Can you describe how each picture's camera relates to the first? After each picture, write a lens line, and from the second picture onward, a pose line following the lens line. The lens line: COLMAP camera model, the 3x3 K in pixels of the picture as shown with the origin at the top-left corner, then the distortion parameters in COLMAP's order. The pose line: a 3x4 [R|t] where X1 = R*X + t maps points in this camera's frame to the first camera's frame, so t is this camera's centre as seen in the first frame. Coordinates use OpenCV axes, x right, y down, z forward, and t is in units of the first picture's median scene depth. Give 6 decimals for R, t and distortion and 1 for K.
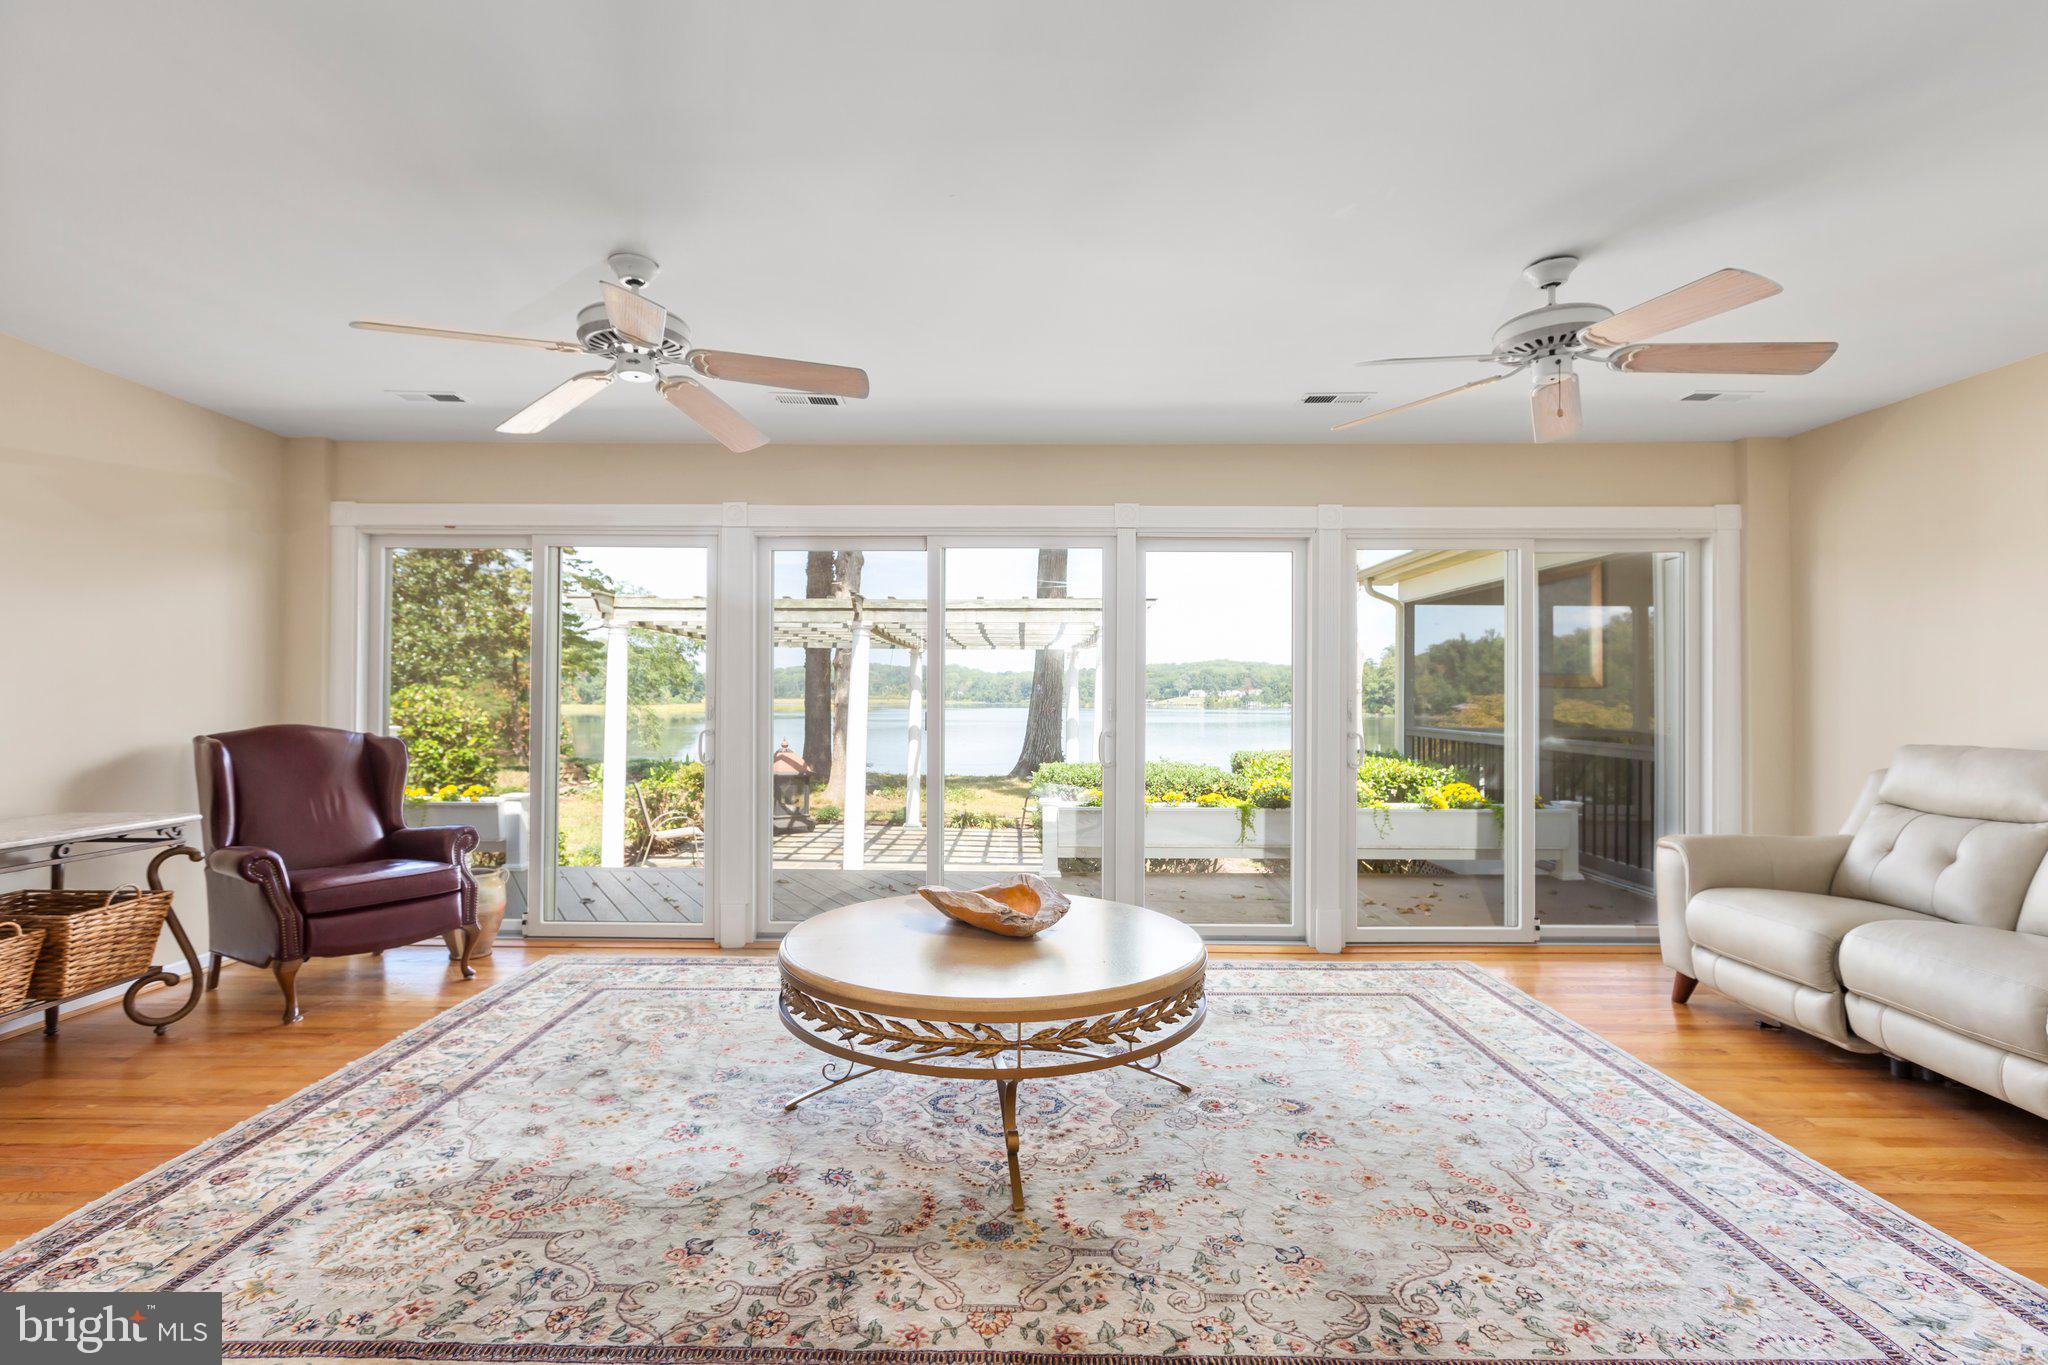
lens RADIAL K [[928.2, 0, 1011.7], [0, 928.2, 688.0], [0, 0, 1]] dist [0.000088, 0.000100]
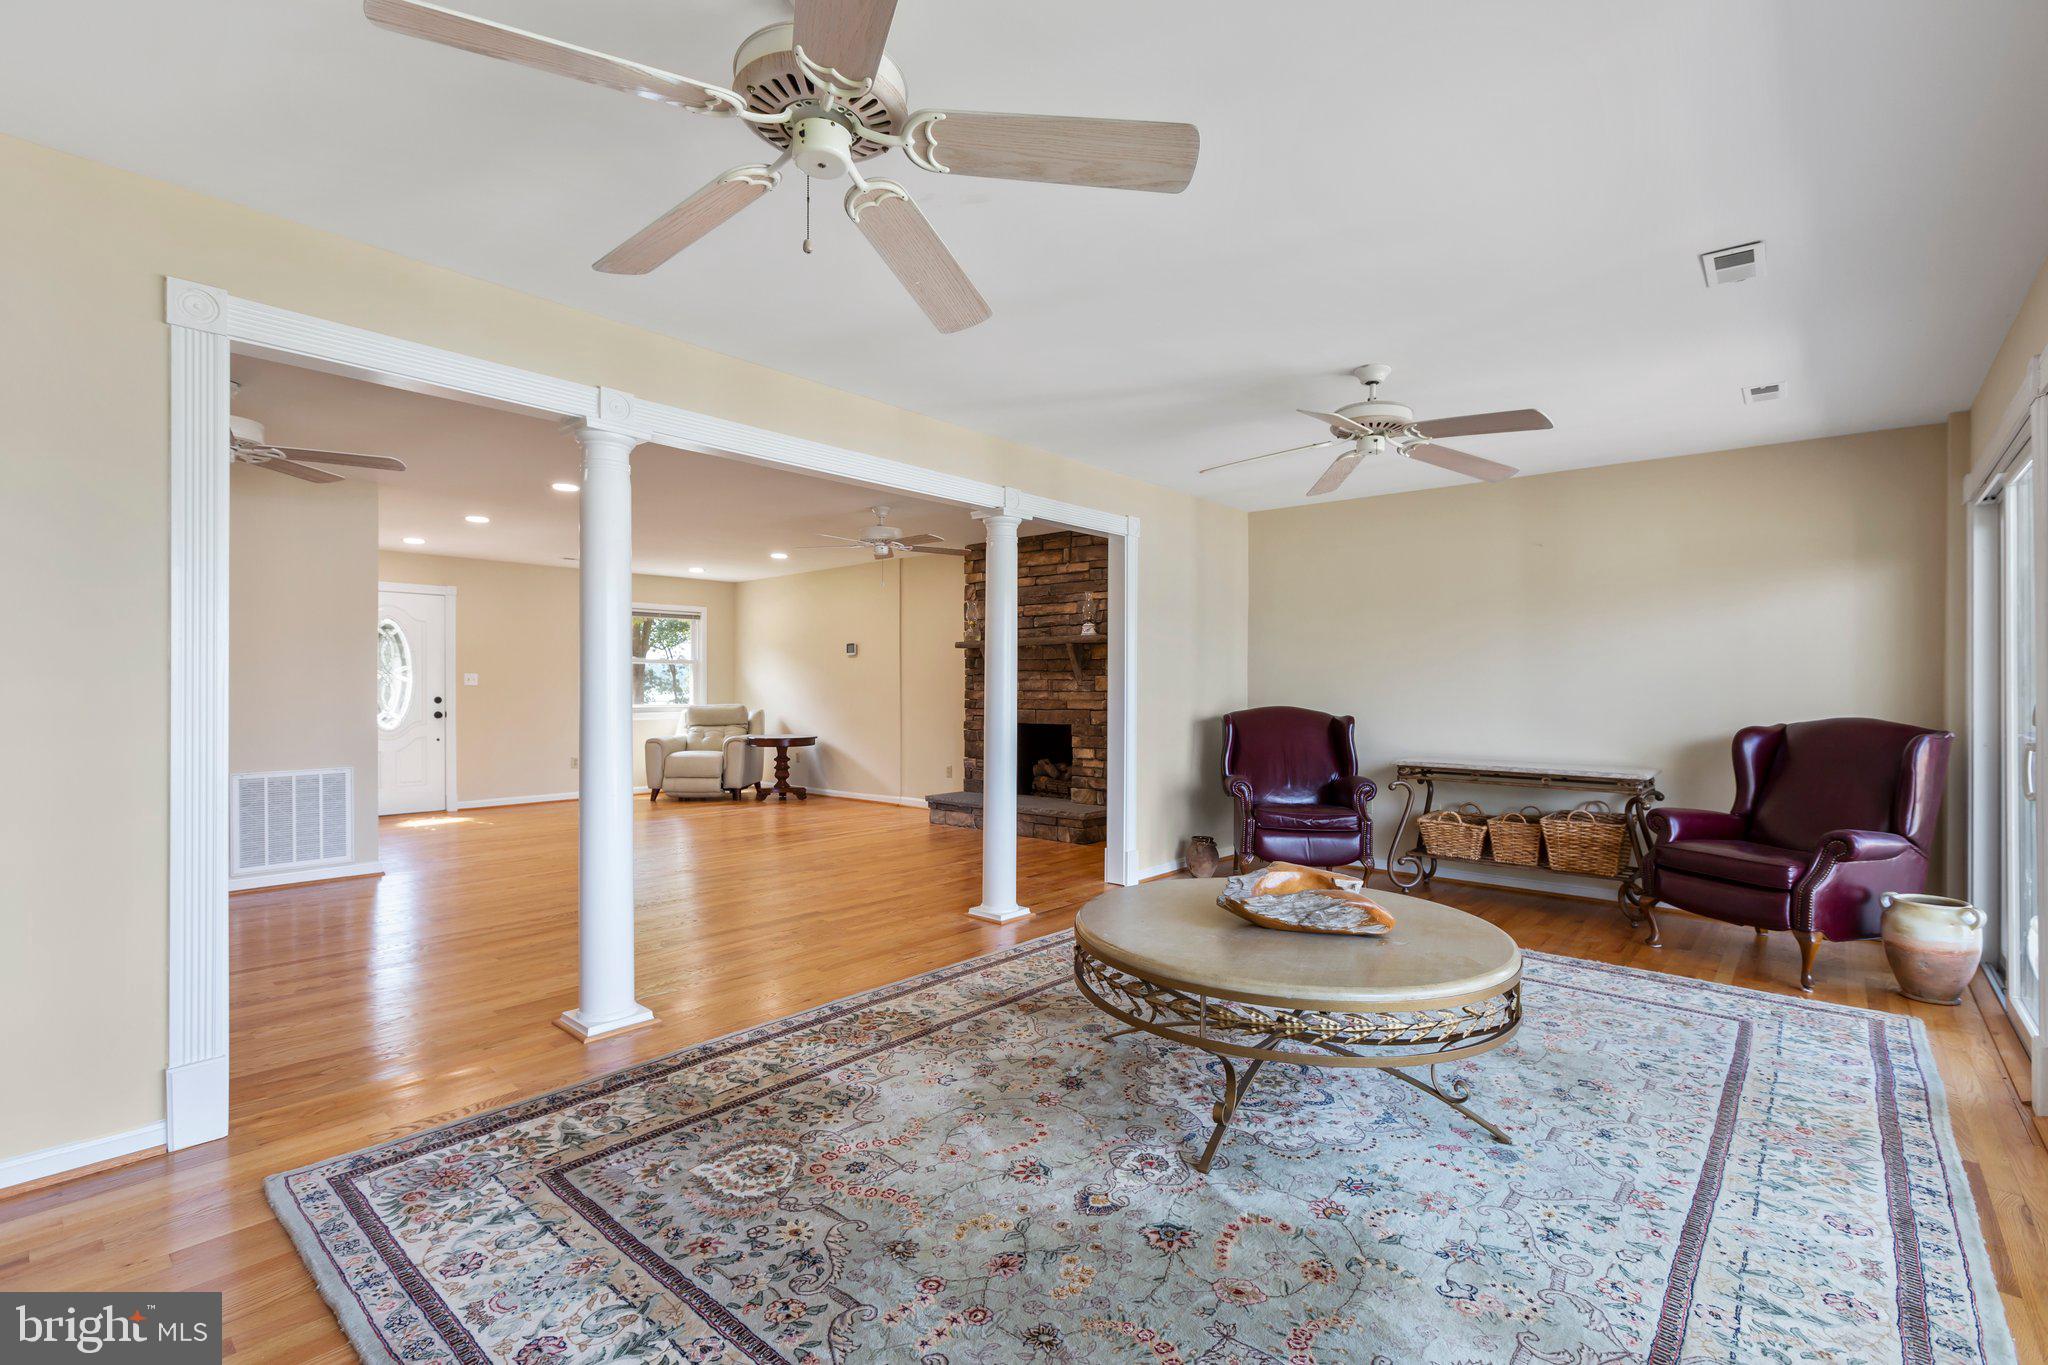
lens RADIAL K [[928.2, 0, 1011.7], [0, 928.2, 688.0], [0, 0, 1]] dist [0.000088, 0.000100]
pose [[-0.665623, -0.007022, -0.746255, 0.944586], [-0.001382, 0.999966, -0.008178, 0.021558], [0.746287, -0.004412, -0.665610, 1.477199]]
